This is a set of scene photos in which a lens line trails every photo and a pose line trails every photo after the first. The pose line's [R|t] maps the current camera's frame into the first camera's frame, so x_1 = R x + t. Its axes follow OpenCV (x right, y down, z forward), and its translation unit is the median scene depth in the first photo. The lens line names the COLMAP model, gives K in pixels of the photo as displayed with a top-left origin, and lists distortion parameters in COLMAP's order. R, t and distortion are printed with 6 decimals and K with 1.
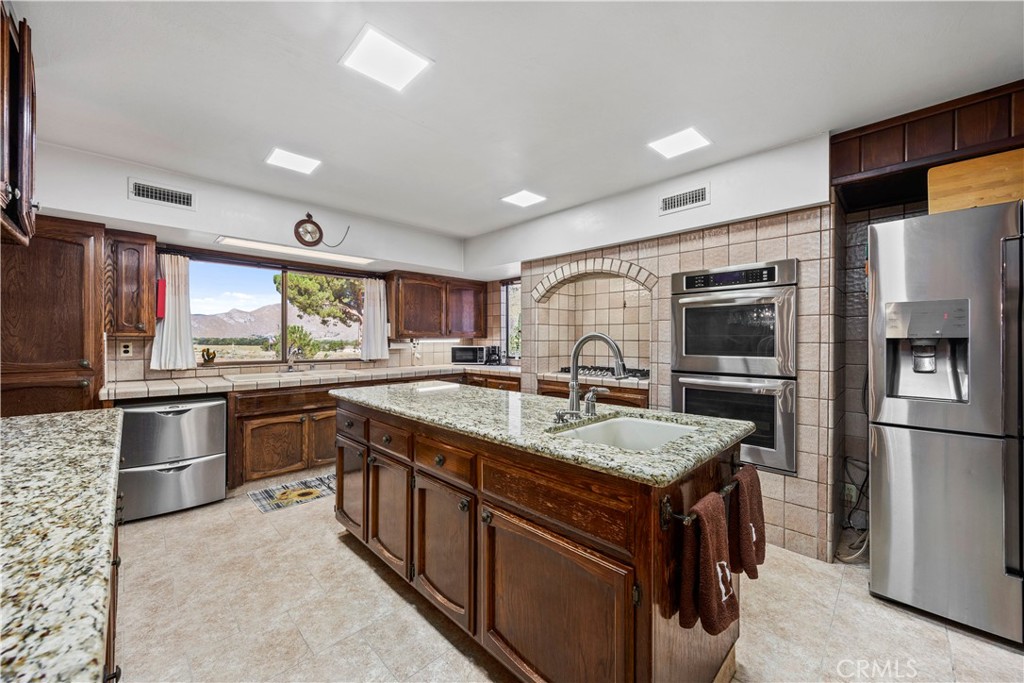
lens RADIAL K [[390.9, 0, 511.7], [0, 390.9, 340.4], [0, 0, 1]] dist [0.000378, 0.000026]
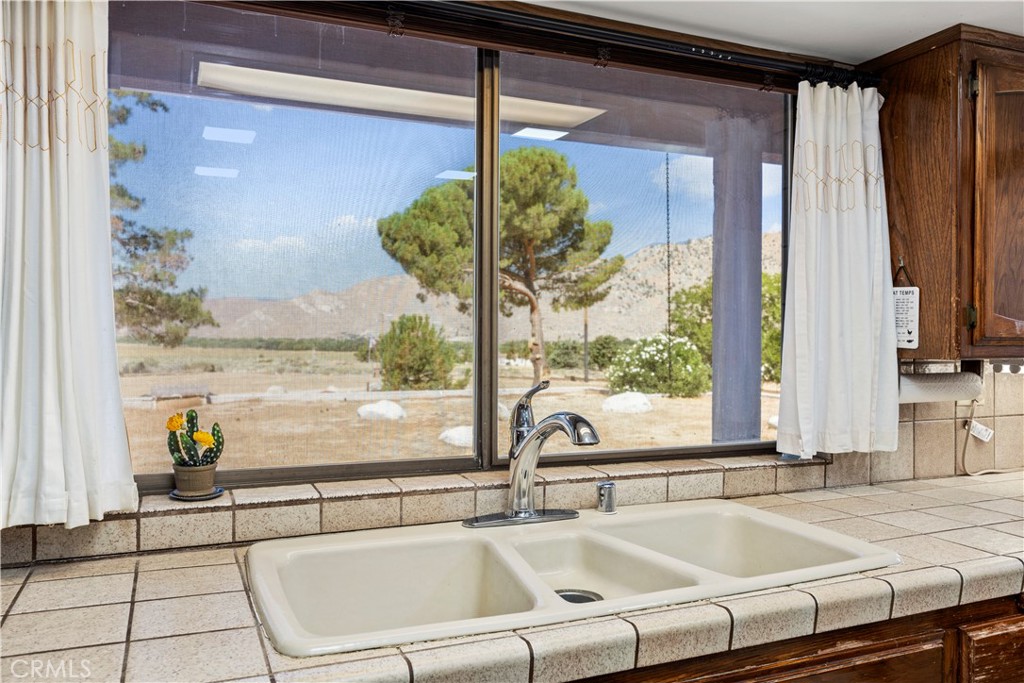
lens RADIAL K [[786.5, 0, 513.0], [0, 786.5, 342.9], [0, 0, 1]] dist [-0.011710, -0.003313]
pose [[0.931859, 0.001691, -0.362815, -0.060233], [-0.001462, 0.999999, 0.000906, -0.002204], [0.362816, -0.000314, 0.931861, 0.087127]]
